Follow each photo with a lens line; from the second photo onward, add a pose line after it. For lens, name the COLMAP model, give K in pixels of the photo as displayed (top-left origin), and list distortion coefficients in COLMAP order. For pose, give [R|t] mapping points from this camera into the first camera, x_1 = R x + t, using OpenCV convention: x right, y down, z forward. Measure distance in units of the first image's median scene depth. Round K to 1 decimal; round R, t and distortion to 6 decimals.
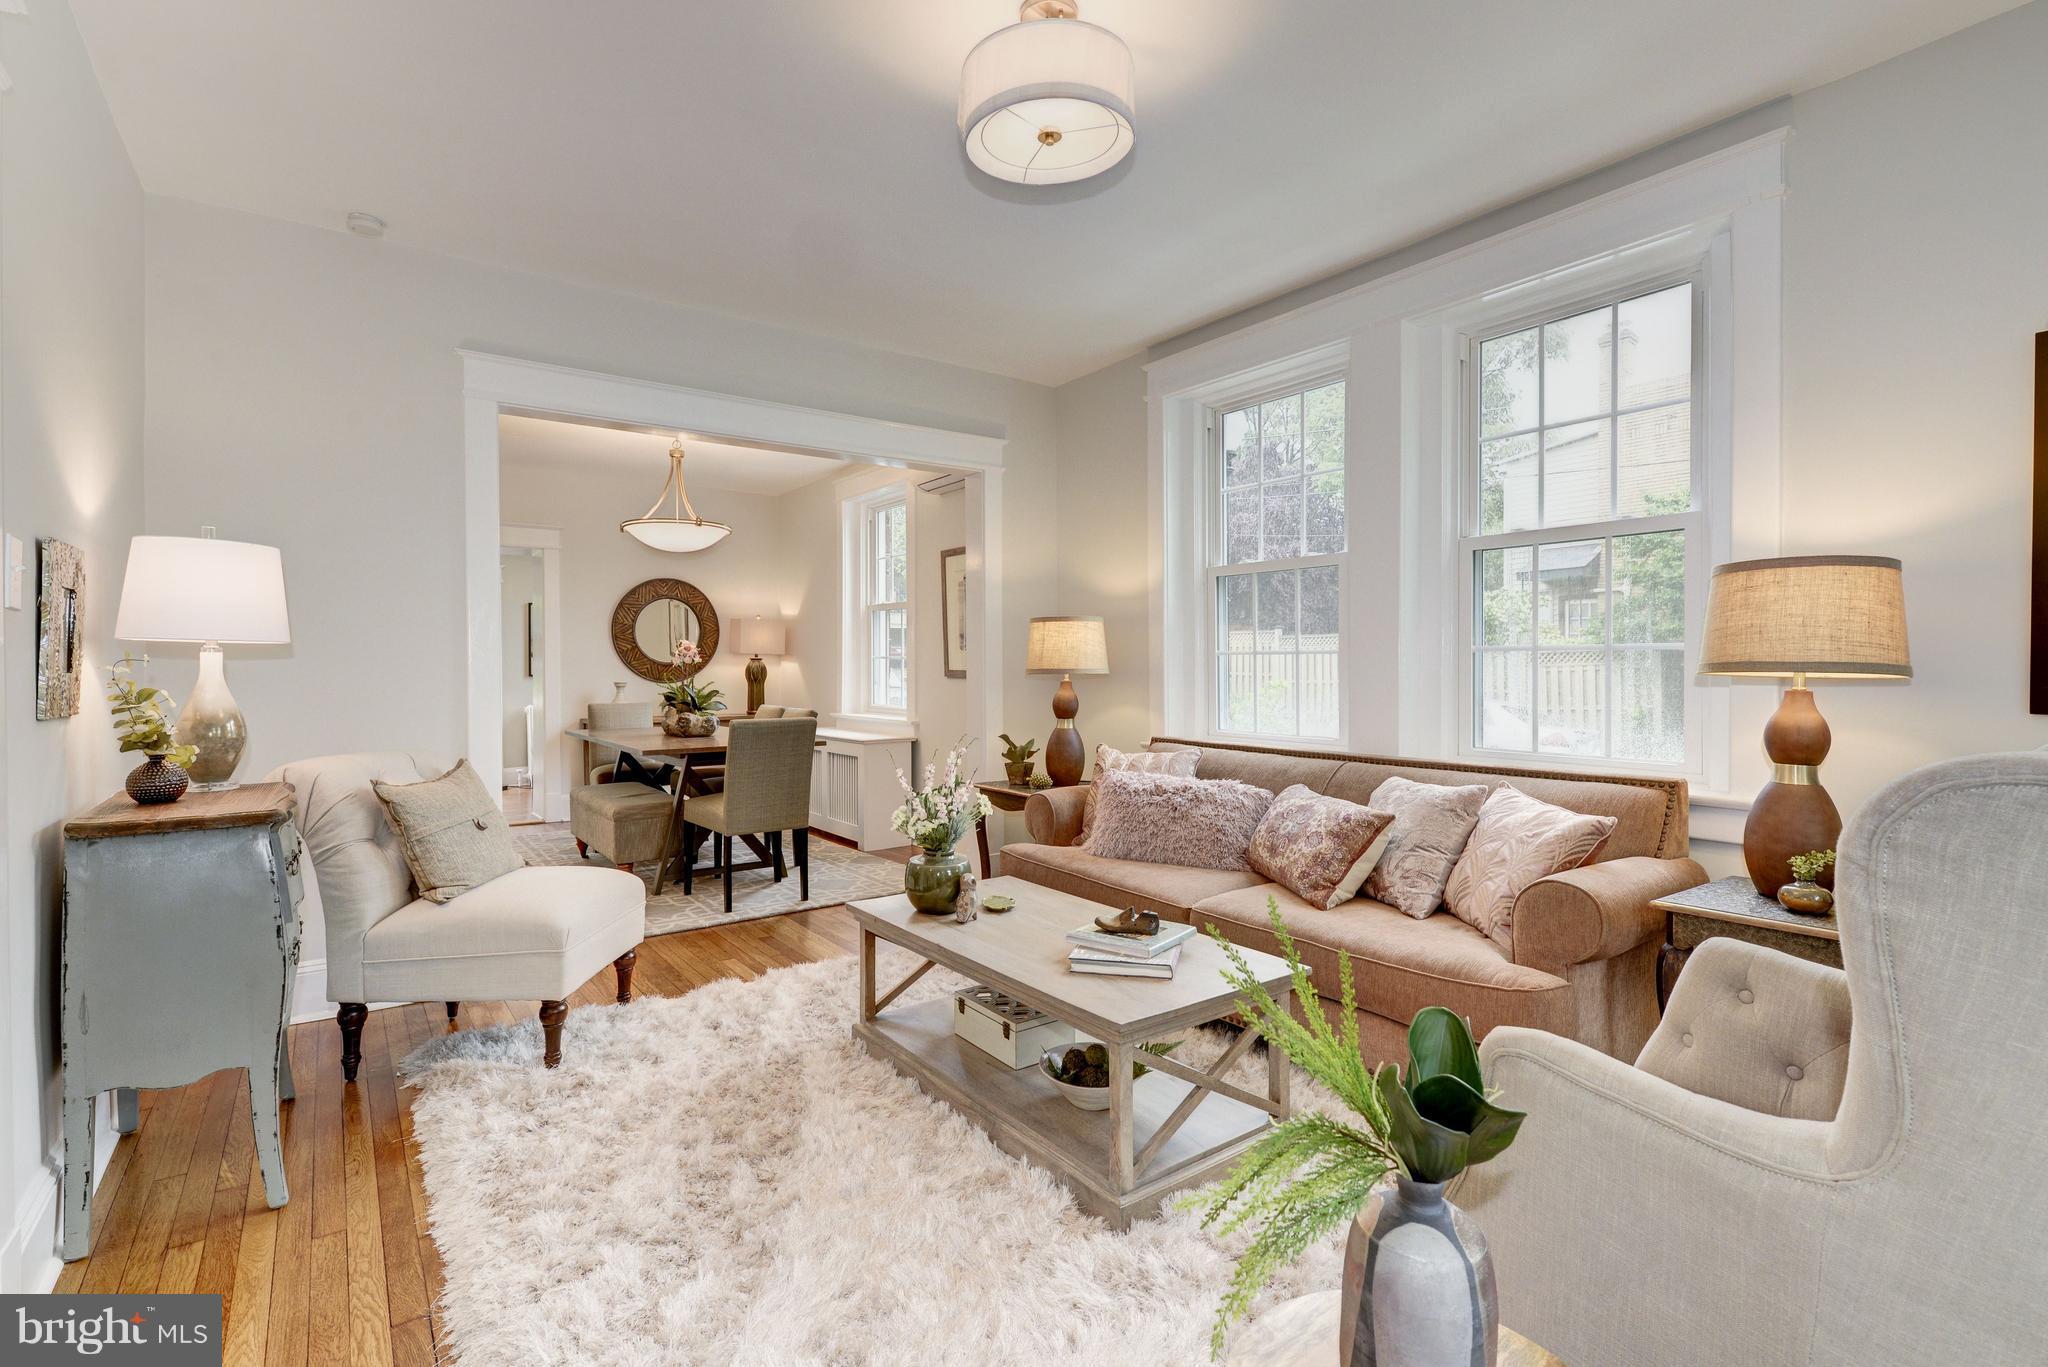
lens RADIAL K [[933.8, 0, 1035.7], [0, 933.8, 674.4], [0, 0, 1]] dist [-0.003978, -0.004237]
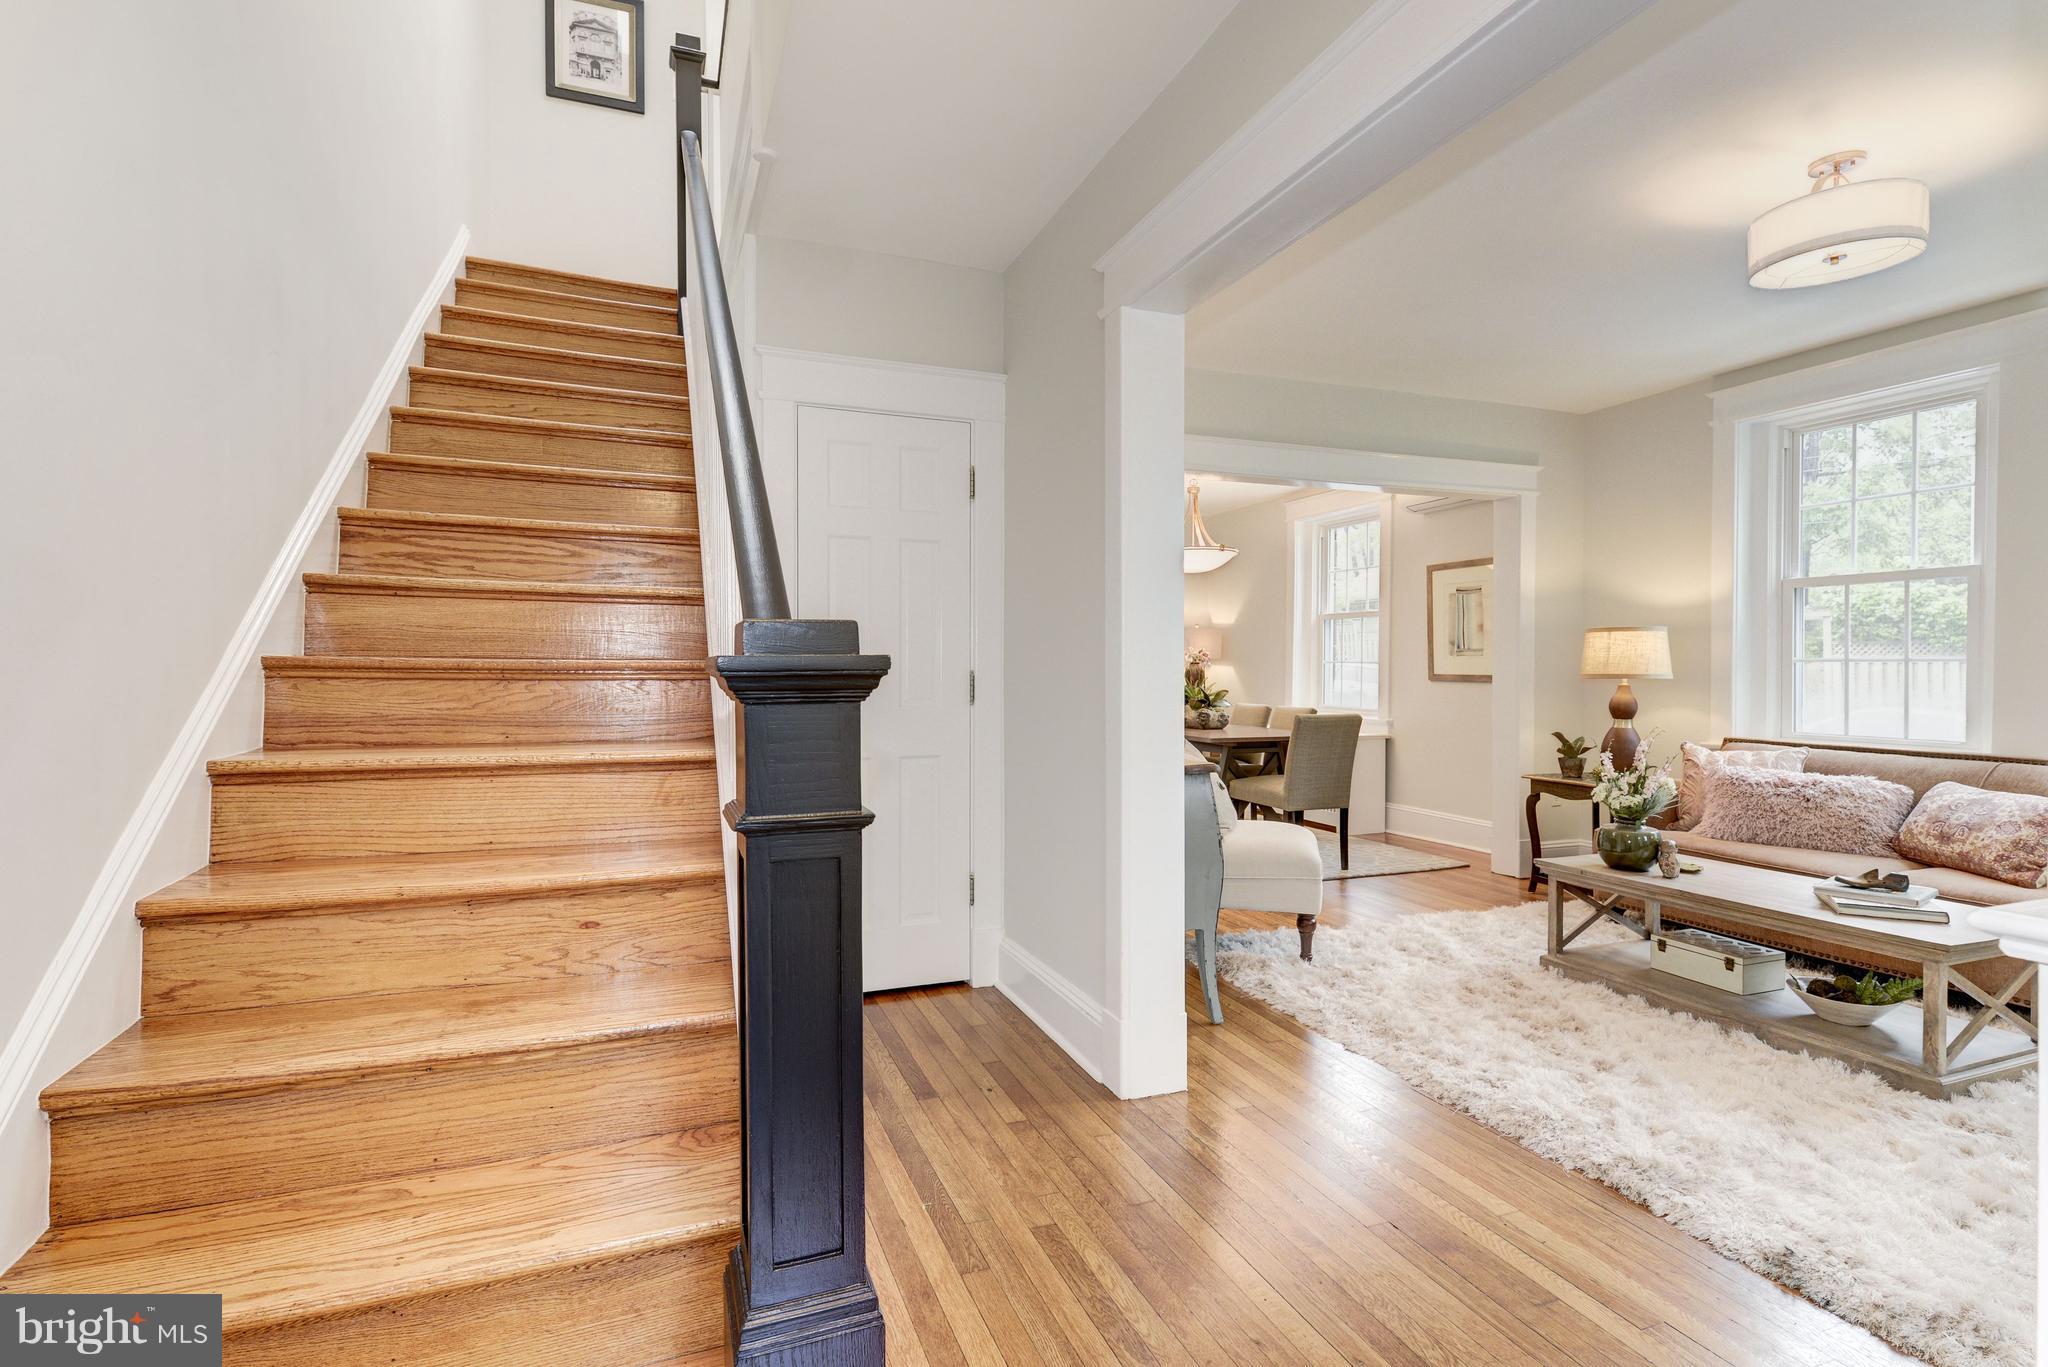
lens RADIAL K [[933.8, 0, 1008.6], [0, 933.8, 682.0], [0, 0, 1]] dist [-0.003978, -0.004237]
pose [[0.953901, 0.010467, -0.299939, -0.342440], [-0.008859, 0.999938, 0.006720, 0.002555], [0.299990, -0.003753, 0.953935, -0.279989]]
